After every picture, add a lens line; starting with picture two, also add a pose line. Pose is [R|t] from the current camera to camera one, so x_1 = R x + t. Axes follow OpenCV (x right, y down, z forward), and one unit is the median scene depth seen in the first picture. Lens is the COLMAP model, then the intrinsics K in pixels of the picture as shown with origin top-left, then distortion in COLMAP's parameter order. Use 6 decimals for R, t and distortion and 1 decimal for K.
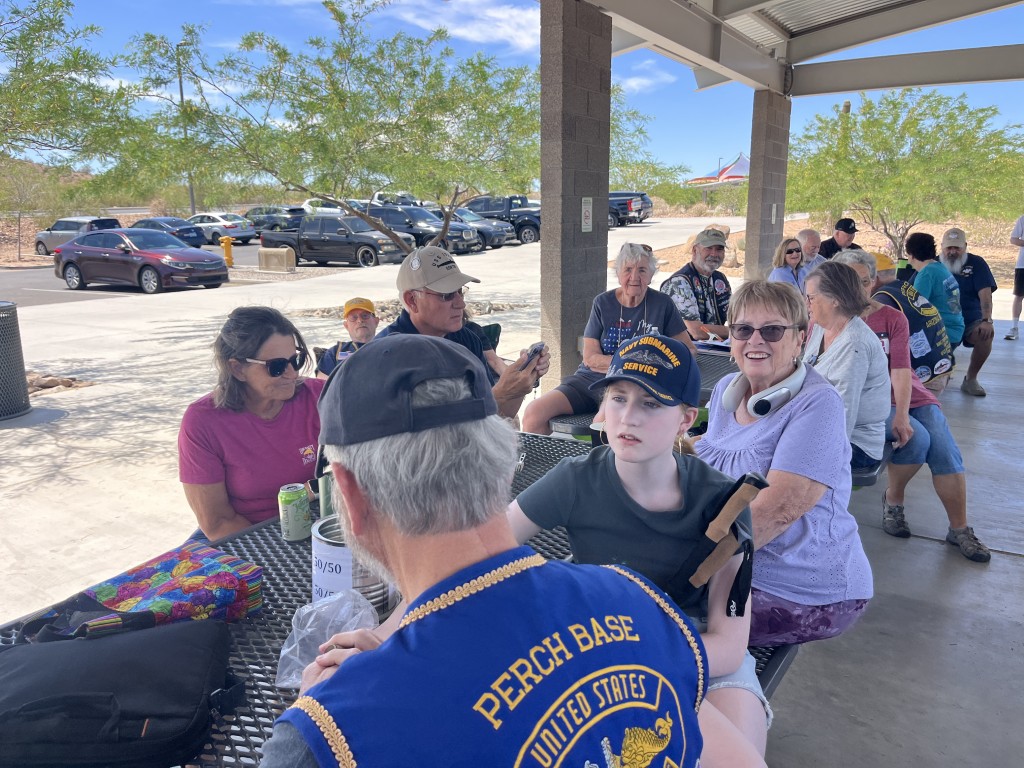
lens RADIAL K [[804.7, 0, 512.0], [0, 804.7, 384.0], [0, 0, 1]] dist [0.058383, -0.099260]
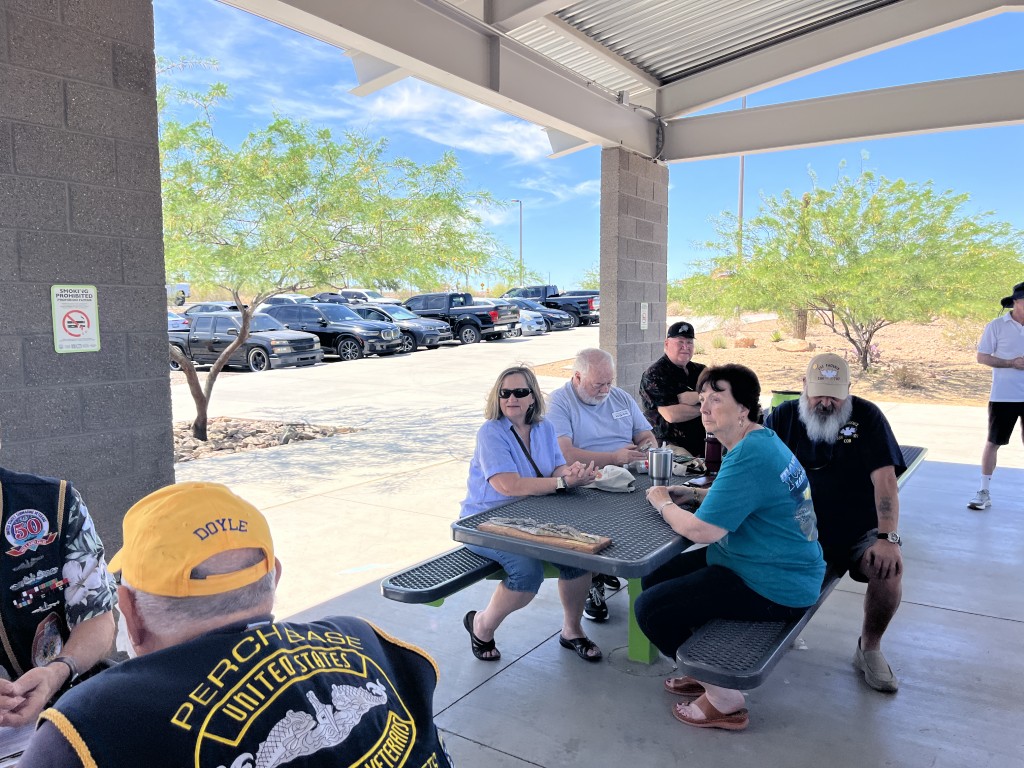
lens RADIAL K [[777.1, 0, 499.4], [0, 777.1, 384.9], [0, 0, 1]] dist [0.002028, -0.003302]
pose [[0.999277, 0.007147, -0.037329, 0.100654], [-0.011355, 0.993445, -0.113750, -0.030666], [0.036272, 0.114092, 0.992808, 0.141555]]
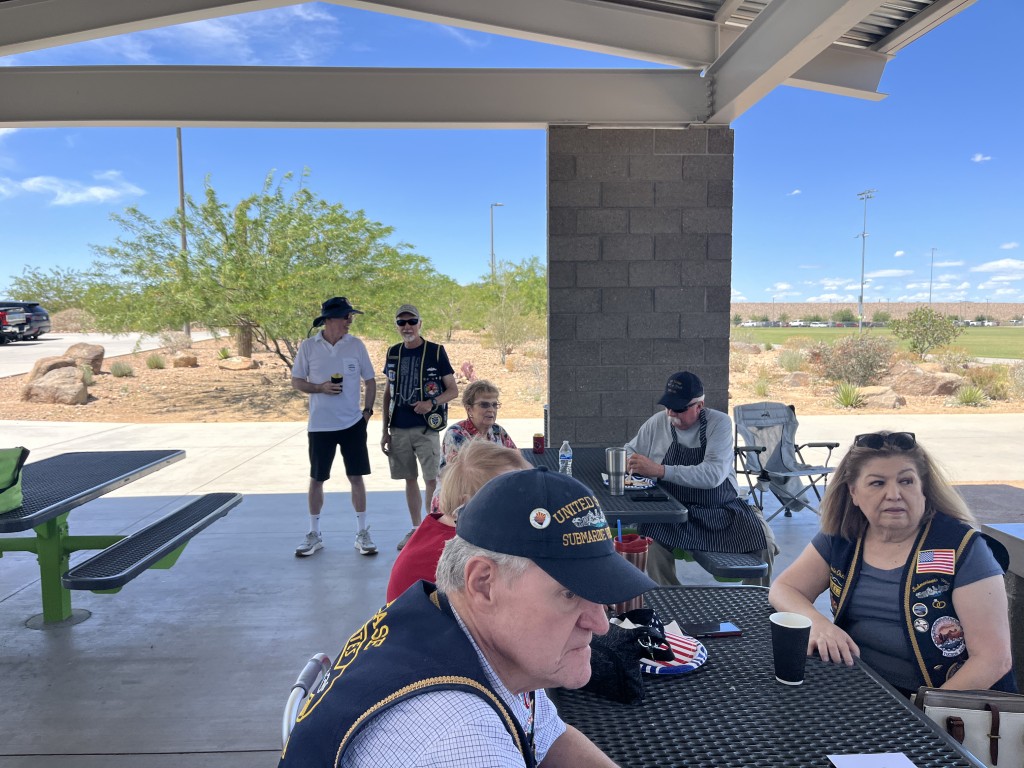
lens RADIAL K [[777.1, 0, 499.4], [0, 777.1, 384.9], [0, 0, 1]] dist [0.002028, -0.003302]
pose [[0.830881, -0.037283, 0.555199, 0.169035], [0.111788, 0.988595, -0.100909, -0.040001], [-0.545105, 0.145908, 0.825573, 0.181399]]
